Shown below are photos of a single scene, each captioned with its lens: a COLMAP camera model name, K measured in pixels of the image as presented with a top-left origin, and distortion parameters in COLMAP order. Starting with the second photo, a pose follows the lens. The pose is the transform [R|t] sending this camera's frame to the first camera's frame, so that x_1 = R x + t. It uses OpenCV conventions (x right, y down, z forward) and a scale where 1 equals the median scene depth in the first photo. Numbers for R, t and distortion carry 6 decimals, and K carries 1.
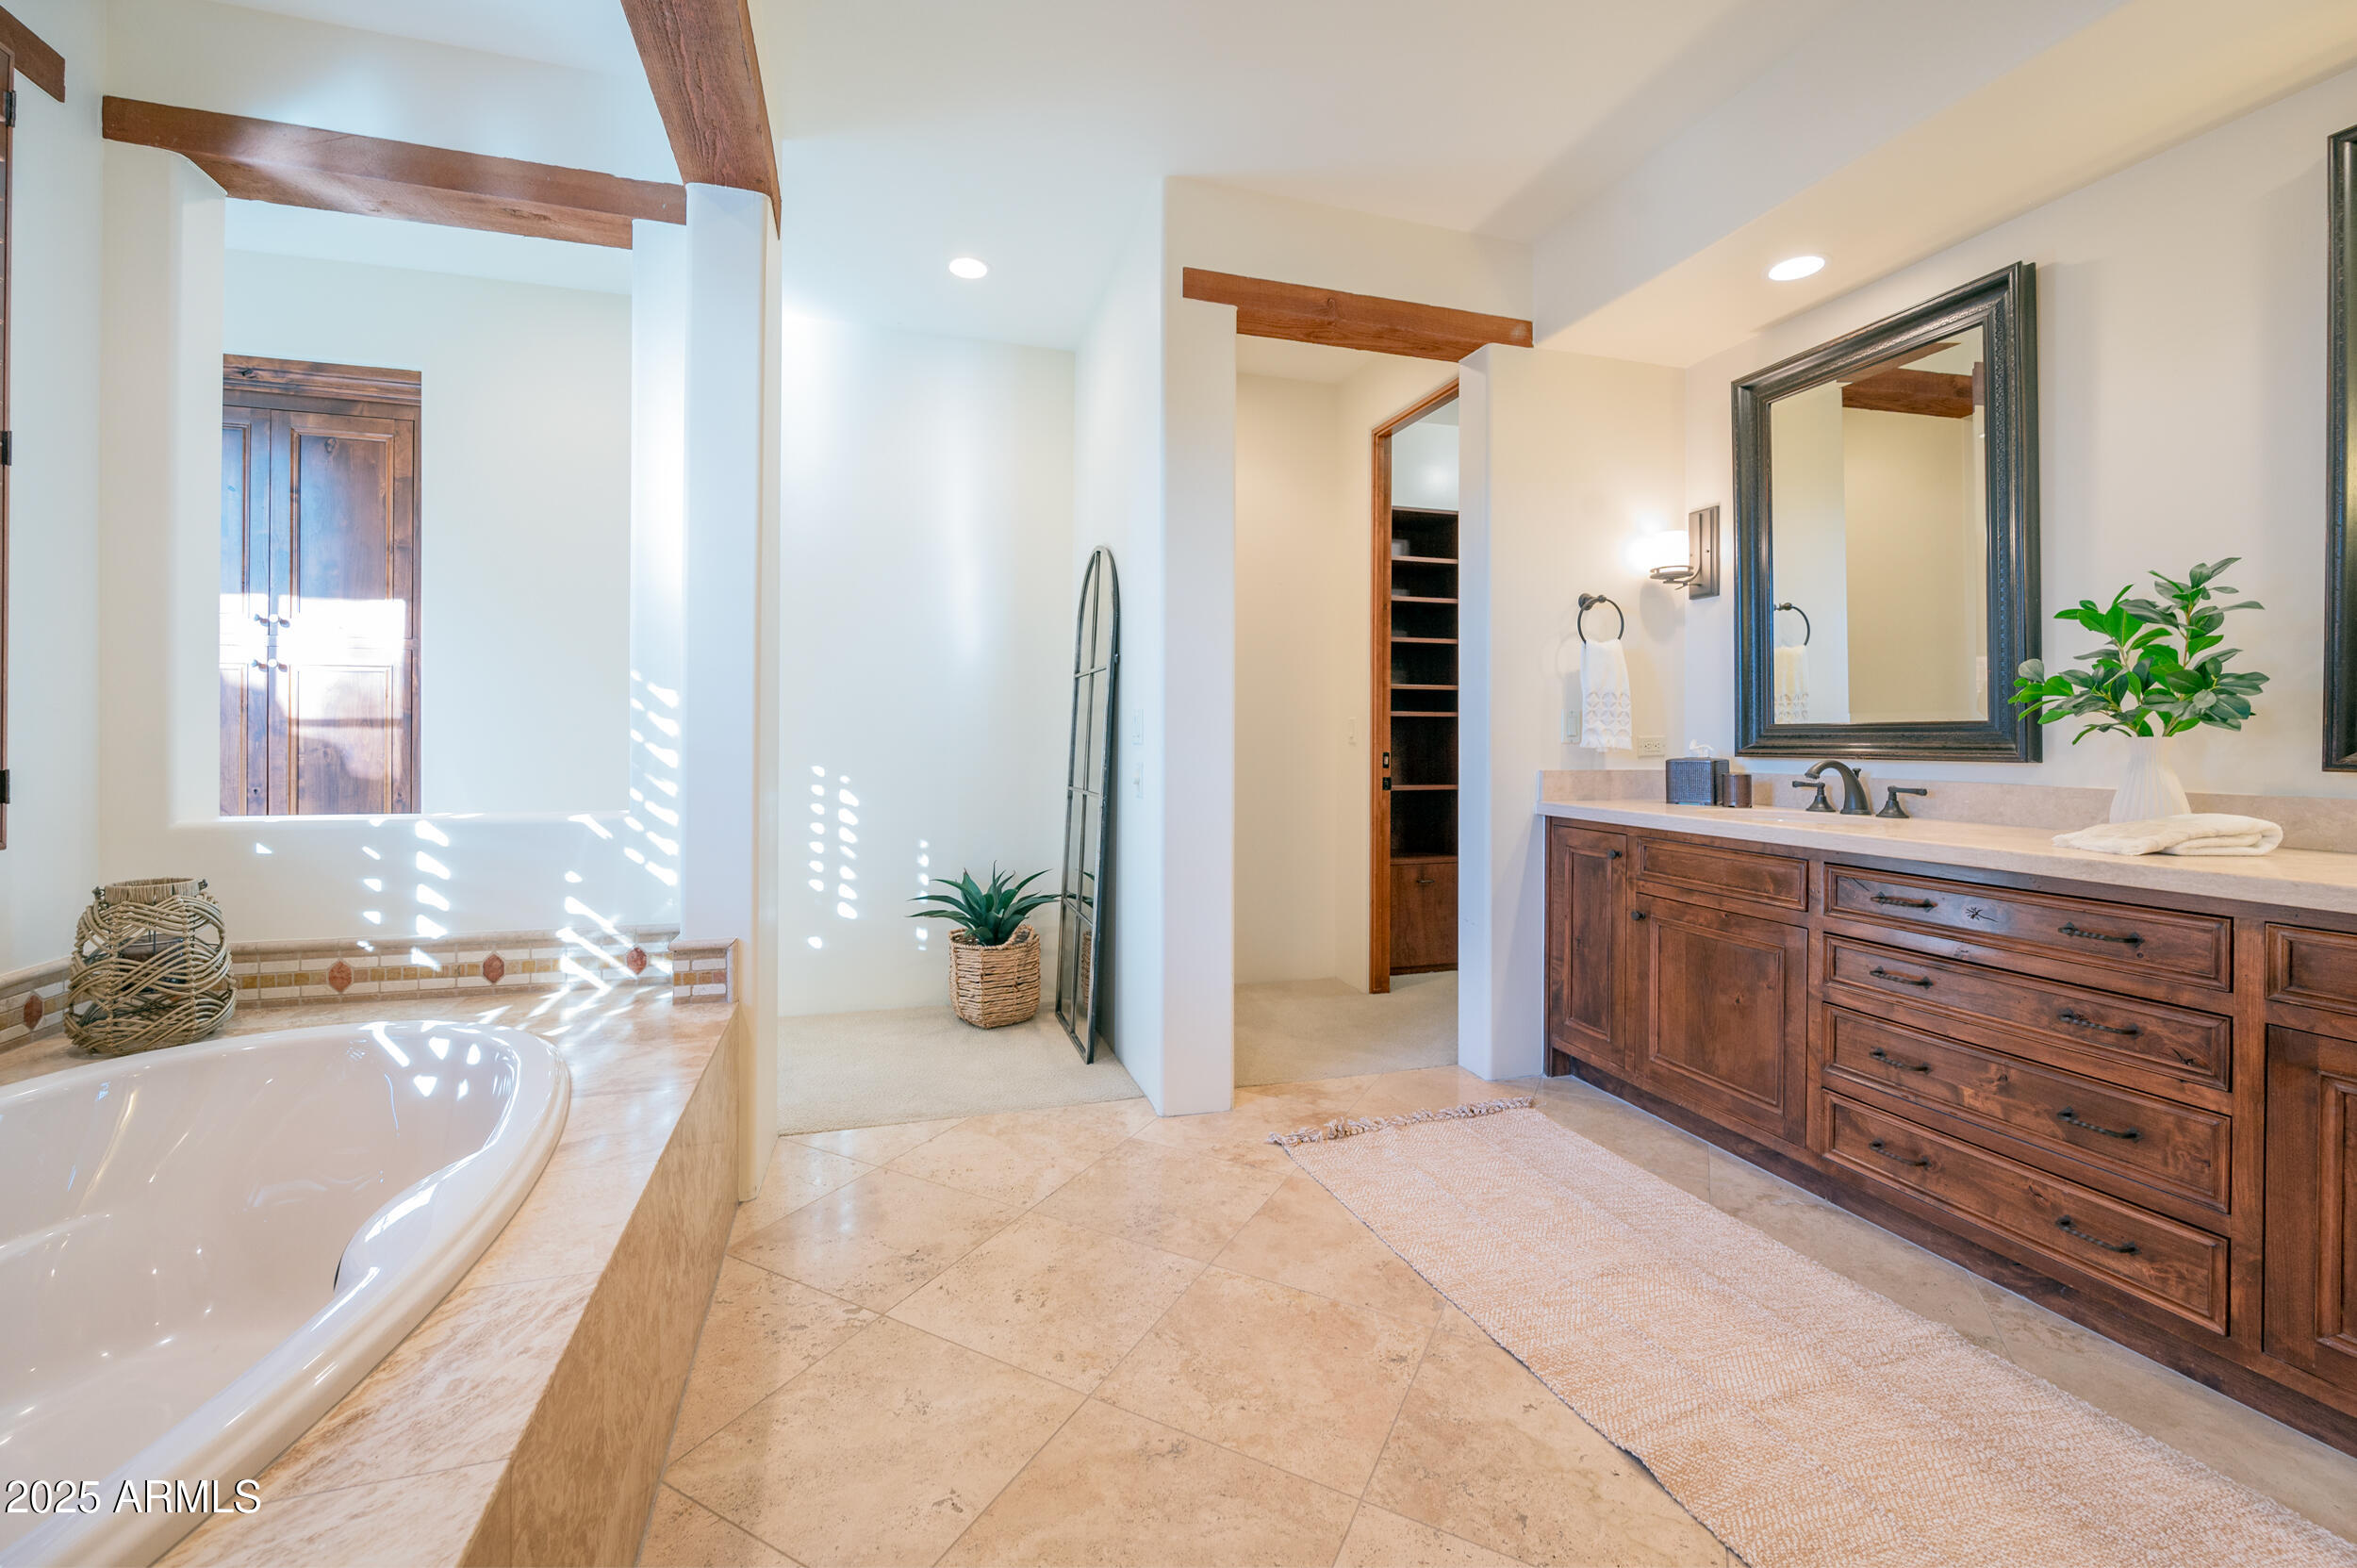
lens RADIAL K [[975.2, 0, 1136.4], [0, 975.2, 721.5], [0, 0, 1]] dist [-0.003422, -0.000054]
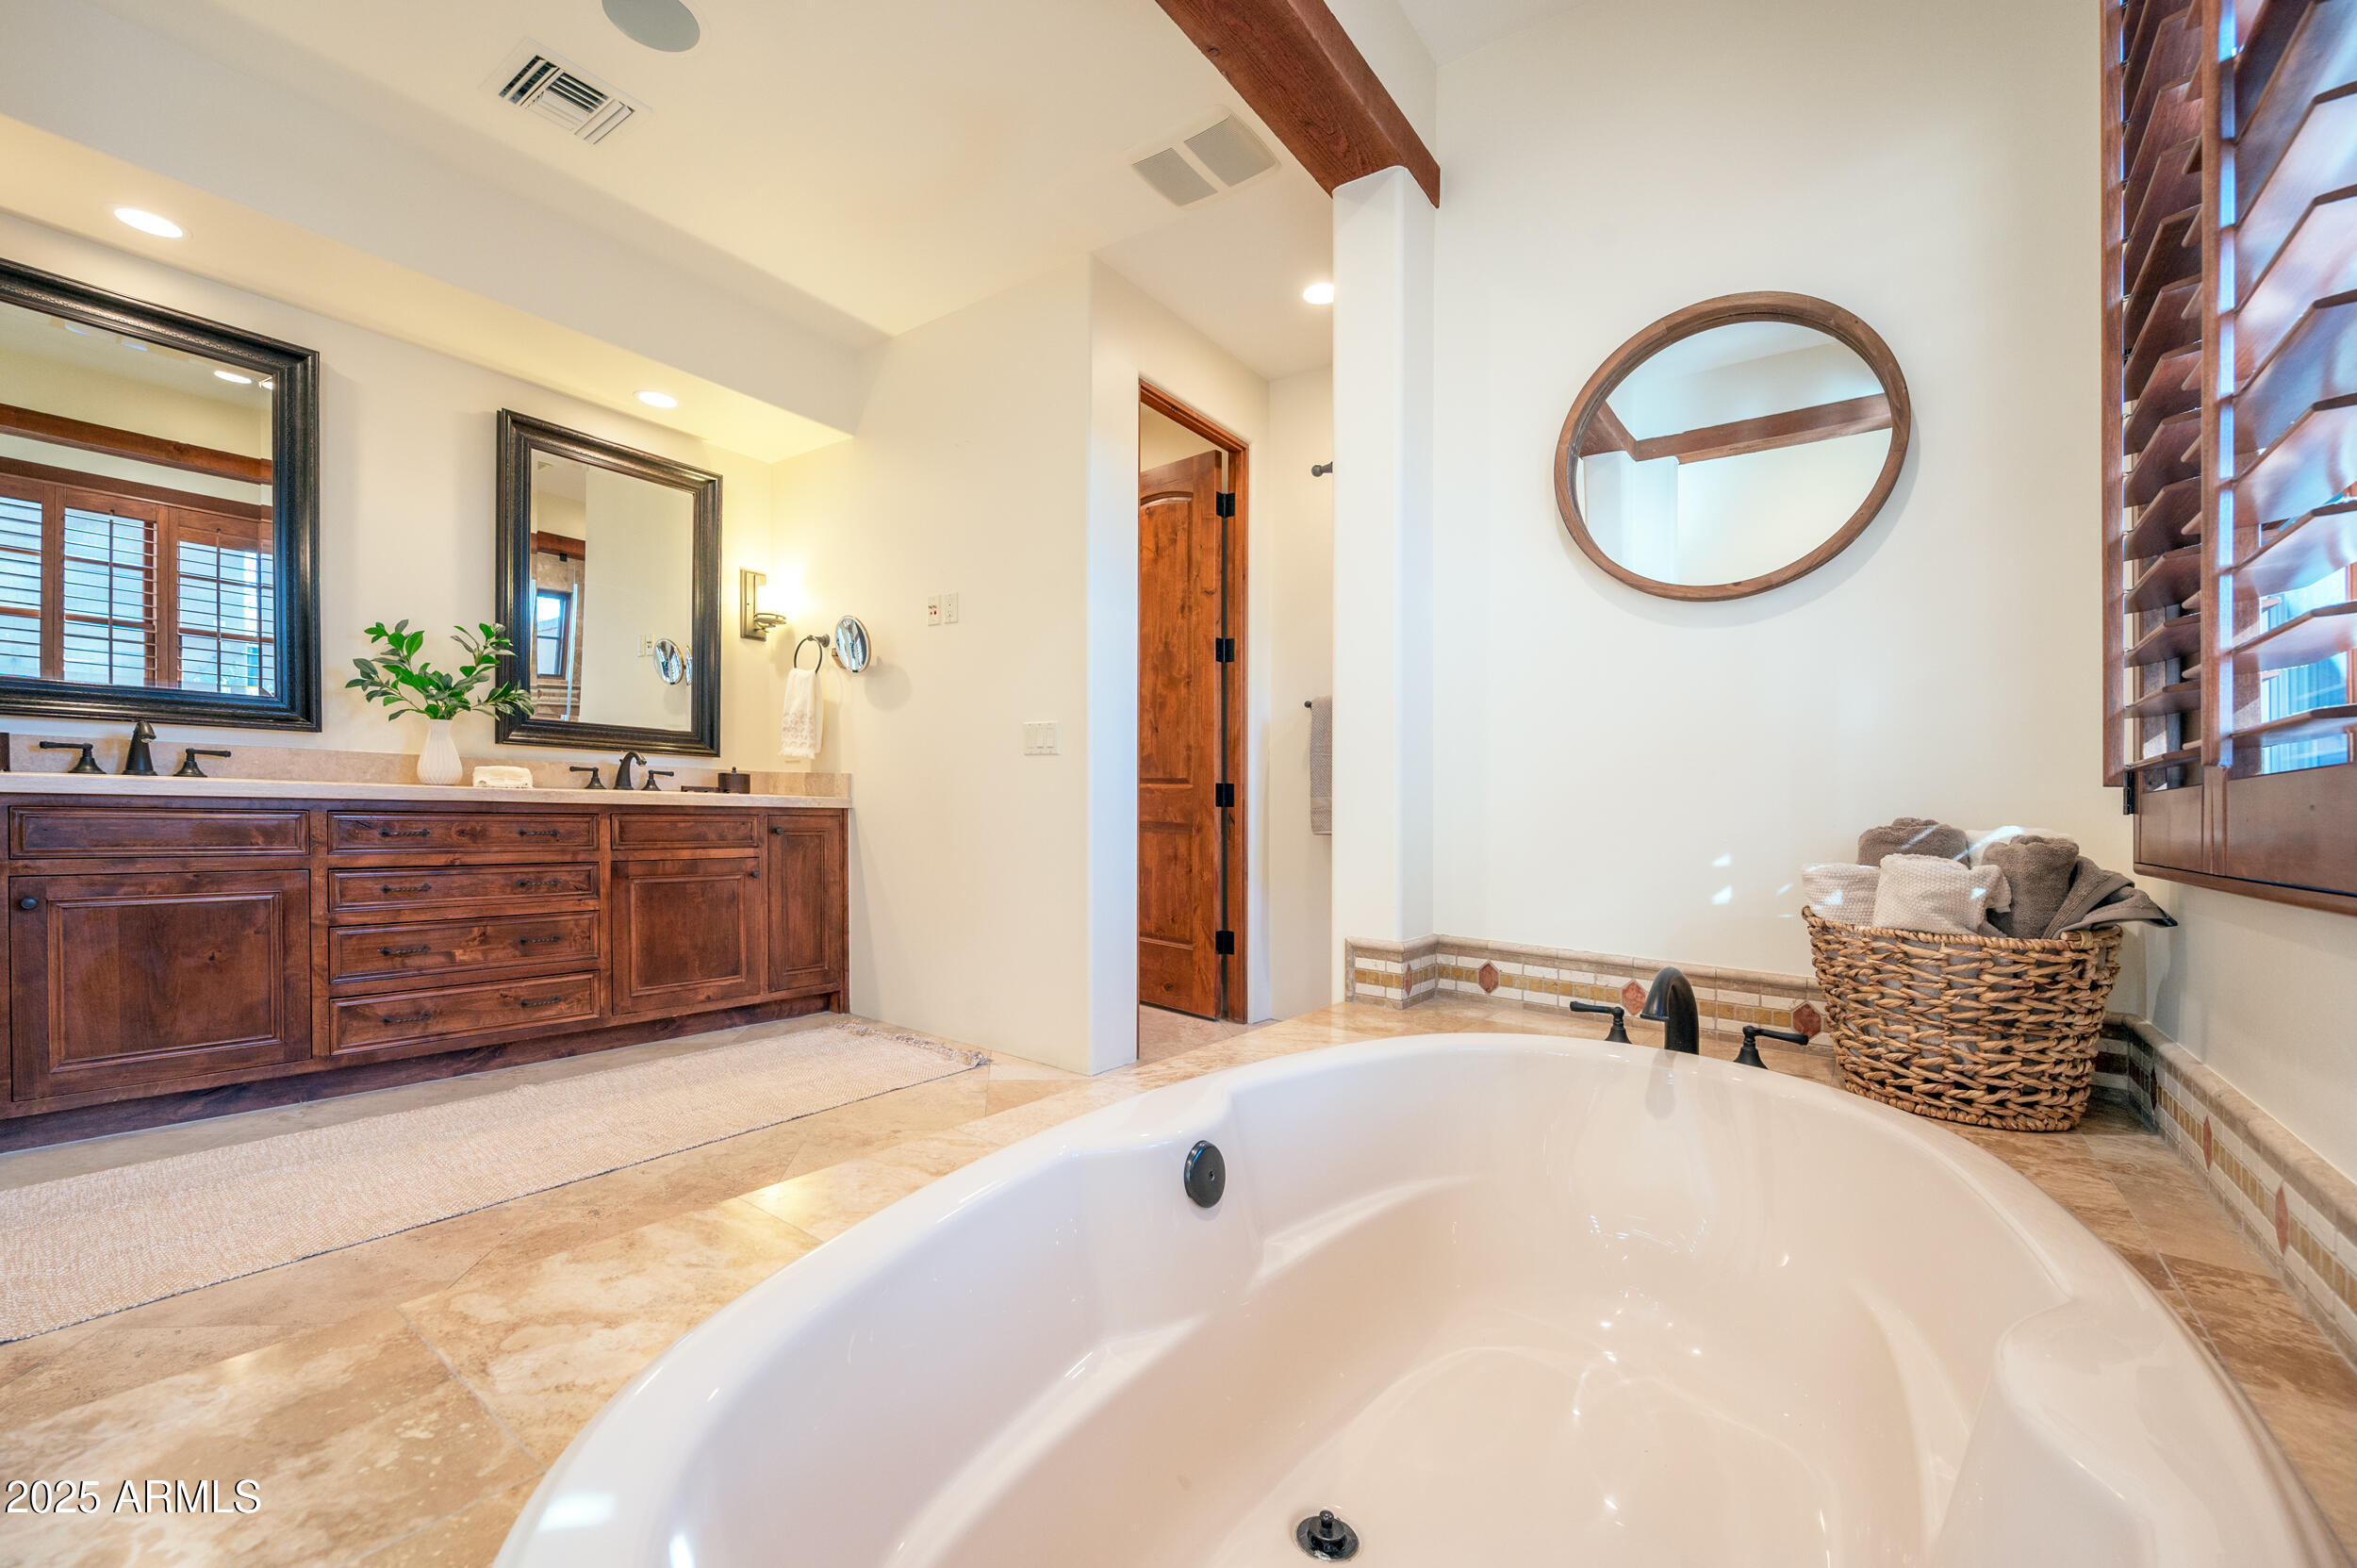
lens RADIAL K [[1016.1, 0, 1186.1], [0, 1016.1, 823.9], [0, 0, 1]] dist [-0.007643, -0.000326]
pose [[-0.650217, -0.027906, 0.759236, -0.870818], [-0.038467, 0.999253, 0.003784, 0.114469], [-0.758774, -0.026745, -0.650804, 0.981583]]
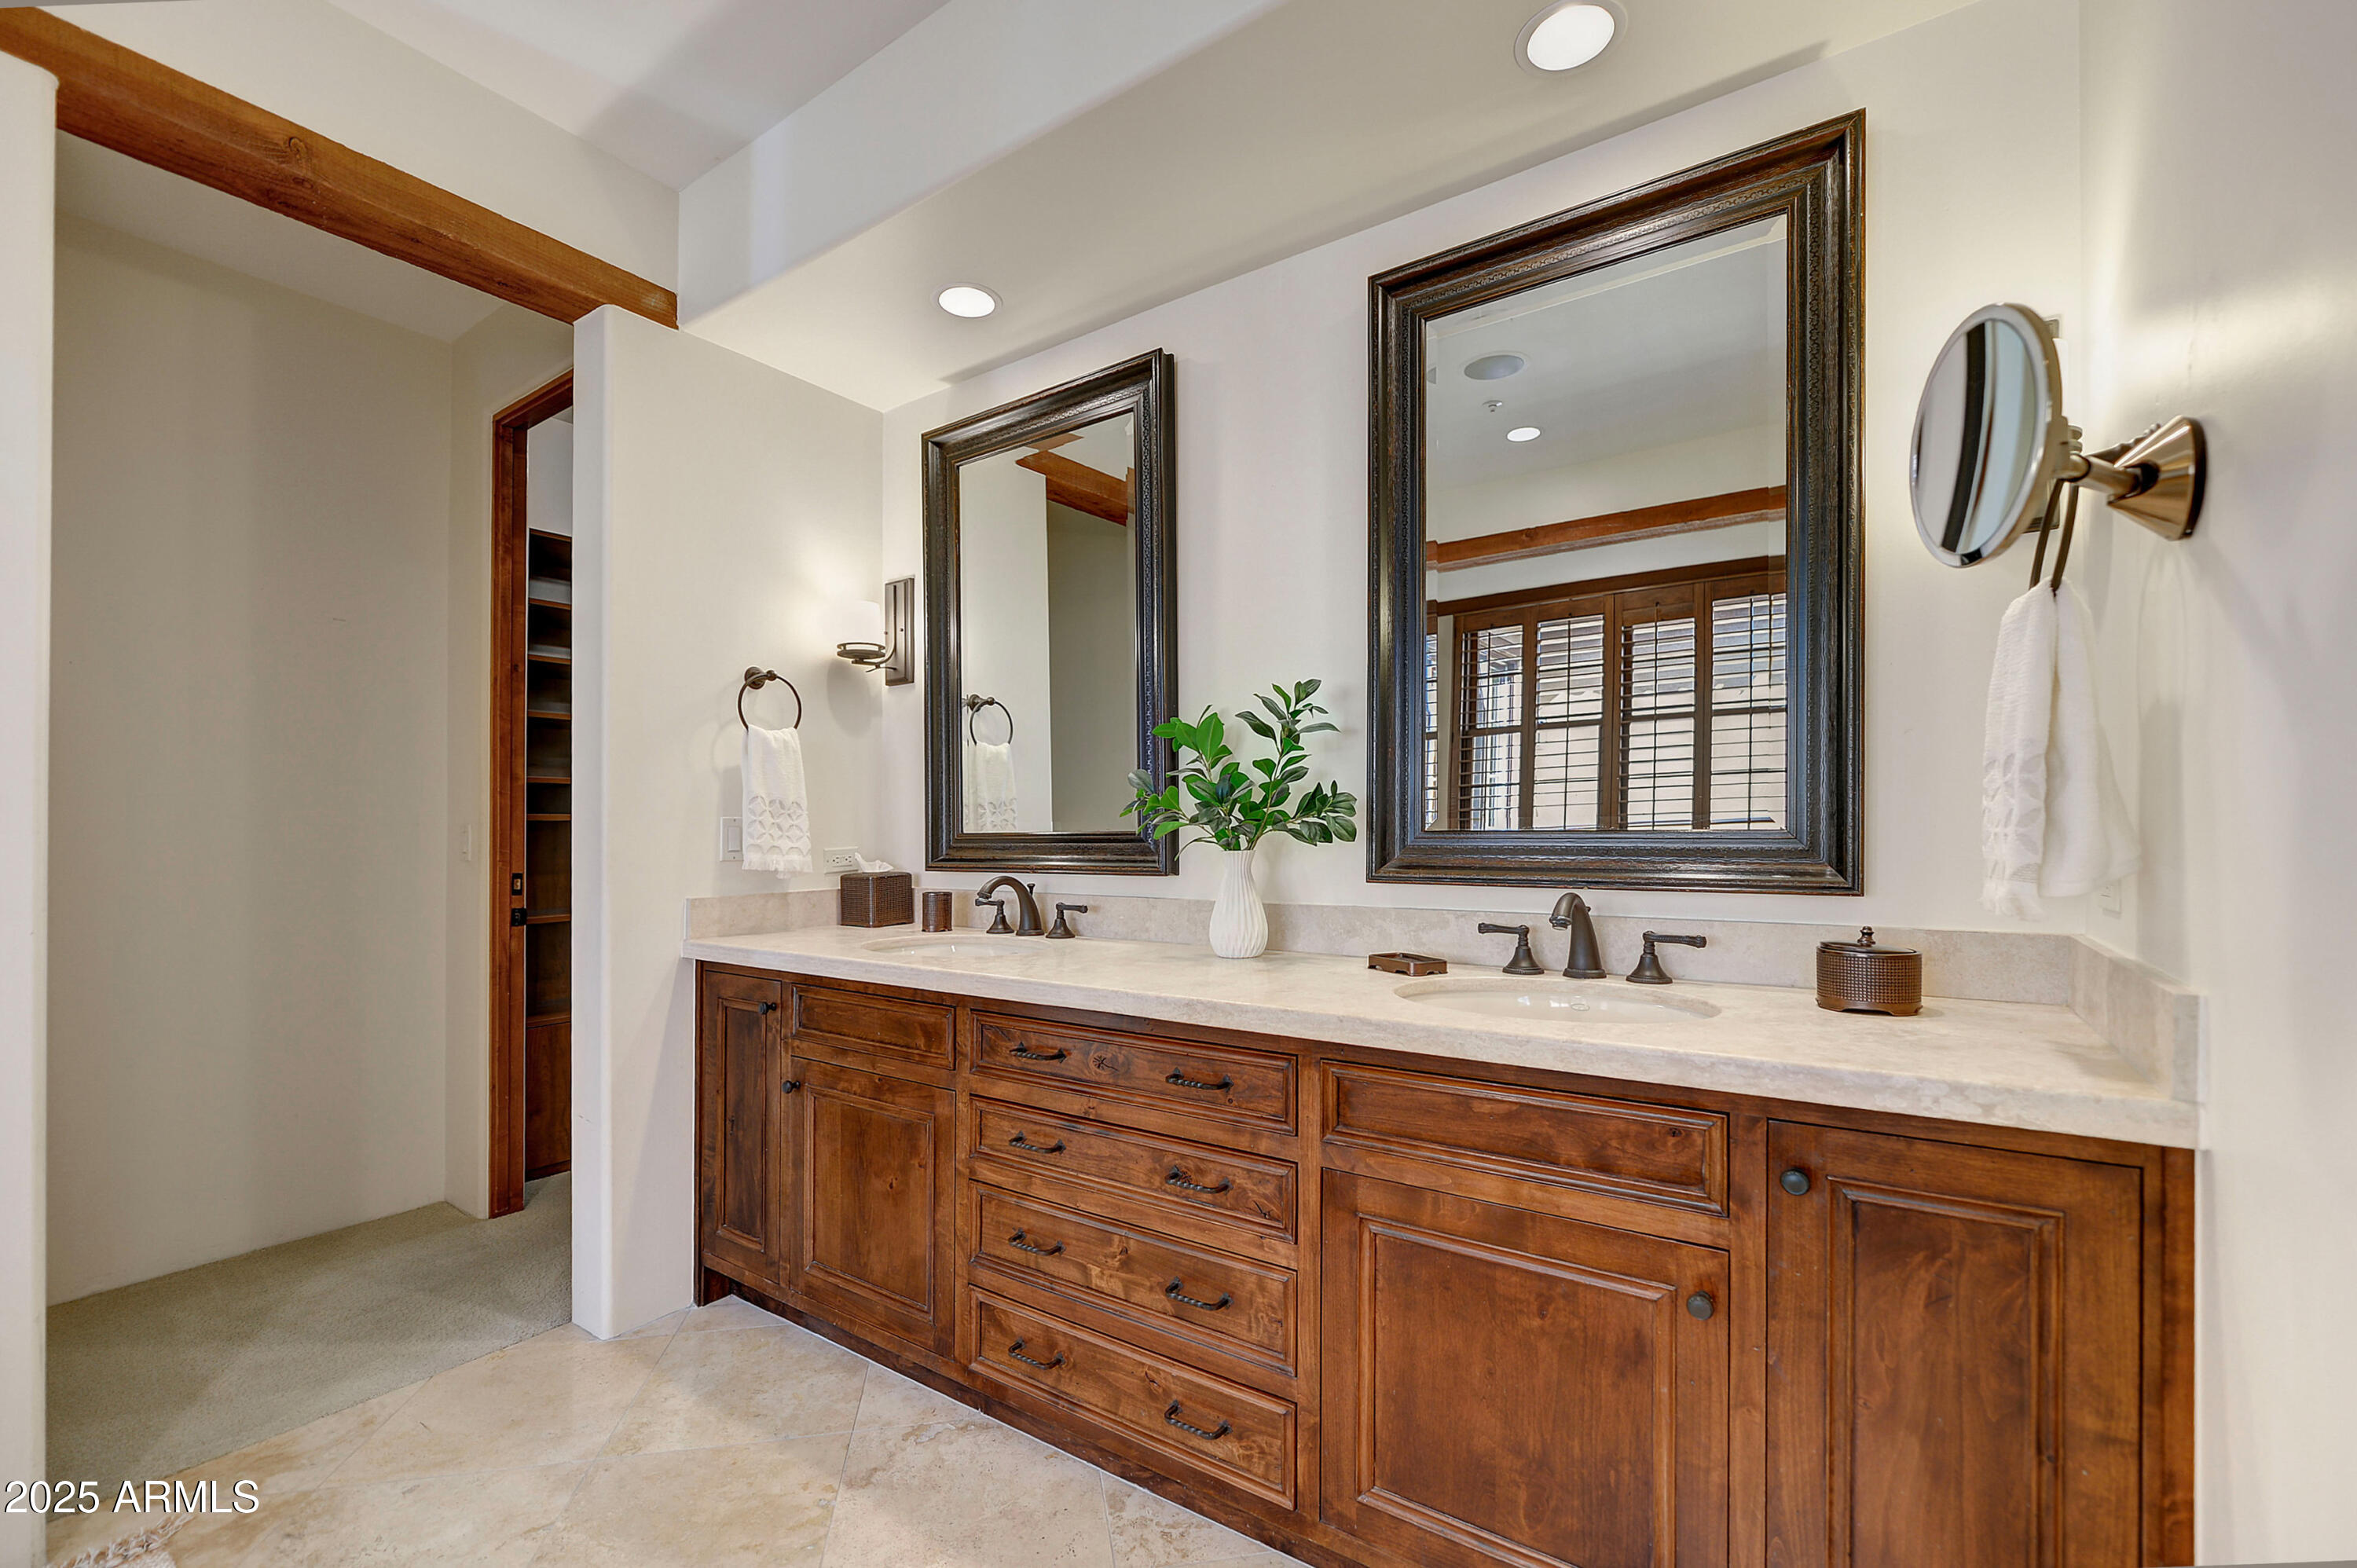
lens RADIAL K [[1016.0, 0, 1186.1], [0, 1016.0, 823.9], [0, 0, 1]] dist [-0.007643, -0.000326]
pose [[0.767740, -0.010977, 0.640667, 0.292521], [0.004539, 0.999921, 0.011693, -0.019893], [-0.640745, -0.006069, 0.767730, 0.222212]]
